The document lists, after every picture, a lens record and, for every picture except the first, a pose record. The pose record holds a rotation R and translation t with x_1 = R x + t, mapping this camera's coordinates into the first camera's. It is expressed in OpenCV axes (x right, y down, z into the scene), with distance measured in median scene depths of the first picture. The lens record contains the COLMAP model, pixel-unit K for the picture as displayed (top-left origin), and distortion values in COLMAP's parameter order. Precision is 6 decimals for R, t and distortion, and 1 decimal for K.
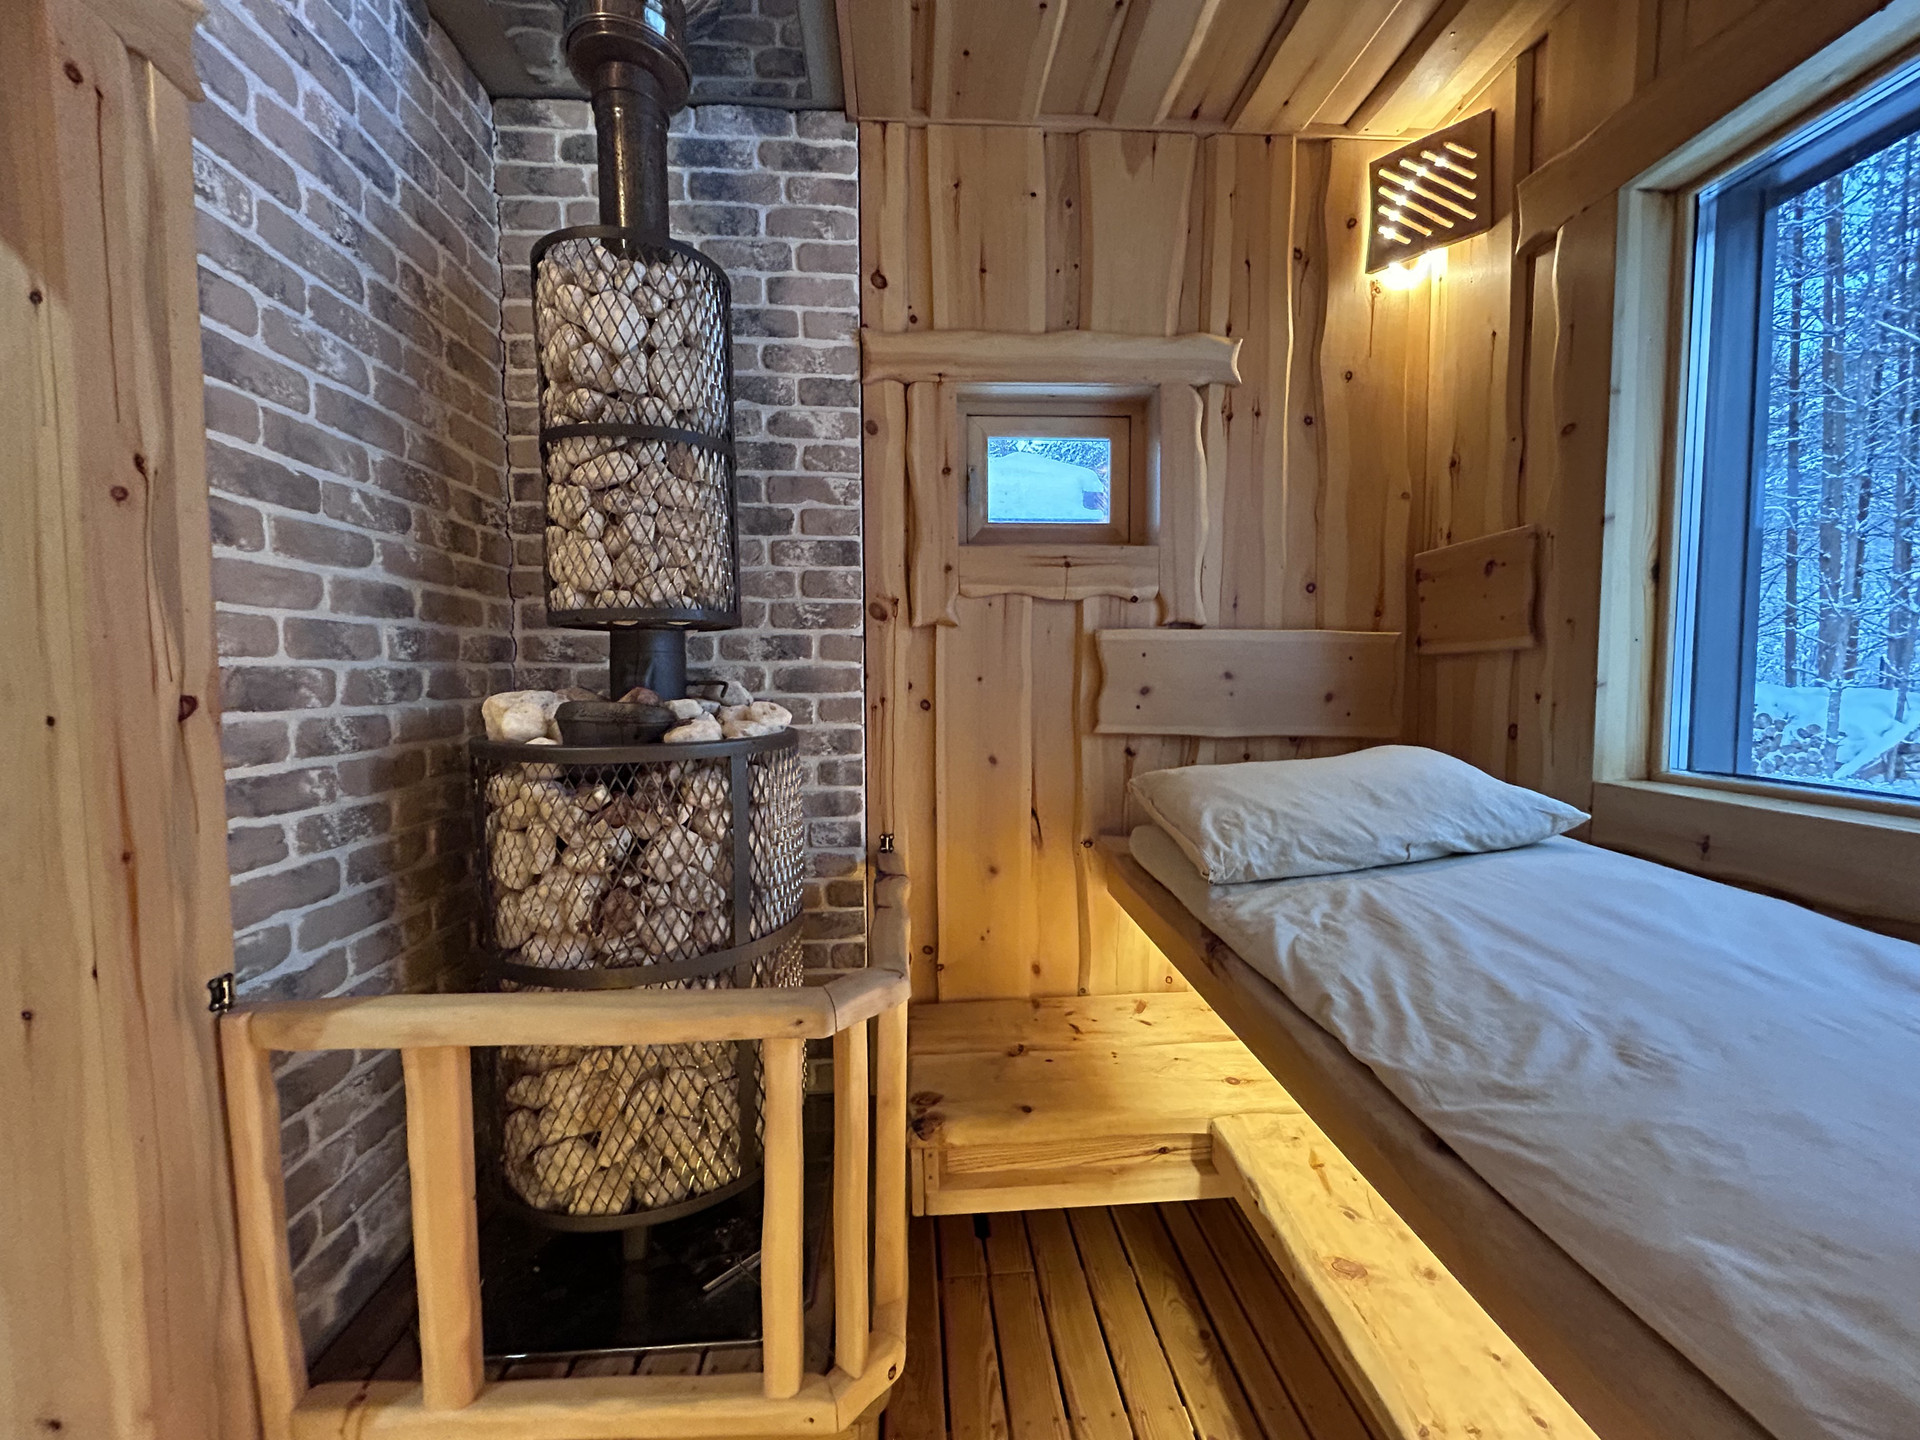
lens RADIAL K [[768.8, 0, 956.9], [0, 768.8, 714.7], [0, 0, 1]] dist [-0.000973, -0.000881]
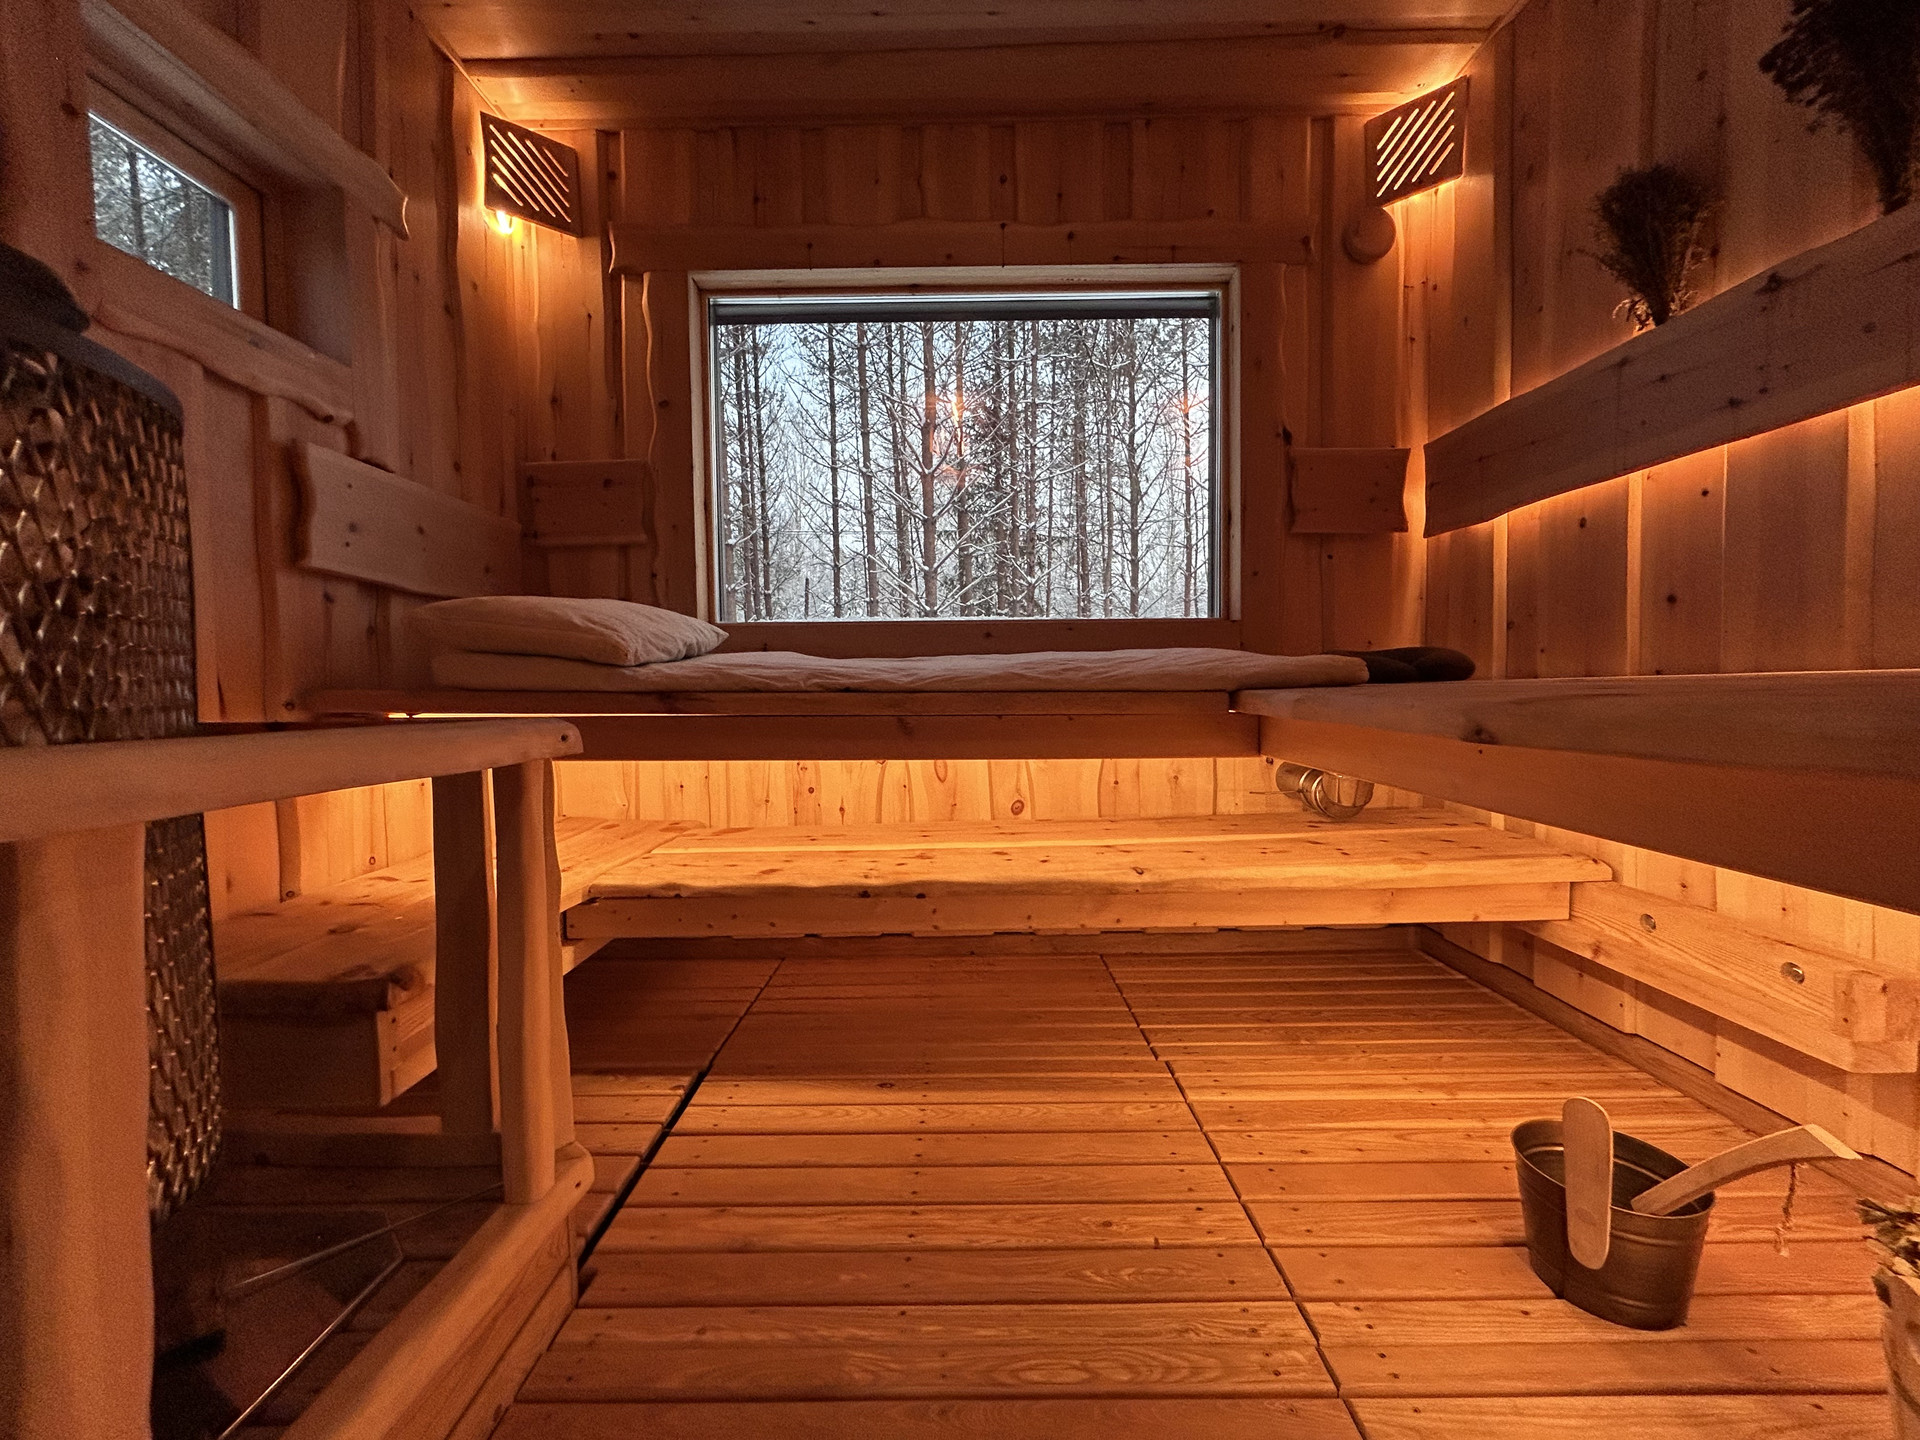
lens RADIAL K [[768.8, 0, 960.1], [0, 768.8, 720.5], [0, 0, 1]] dist [-0.000973, -0.000881]
pose [[0.067062, -0.039280, 0.996975, -0.610177], [0.065531, 0.997241, 0.034882, 0.209177], [-0.995594, 0.062994, 0.069451, 0.255927]]
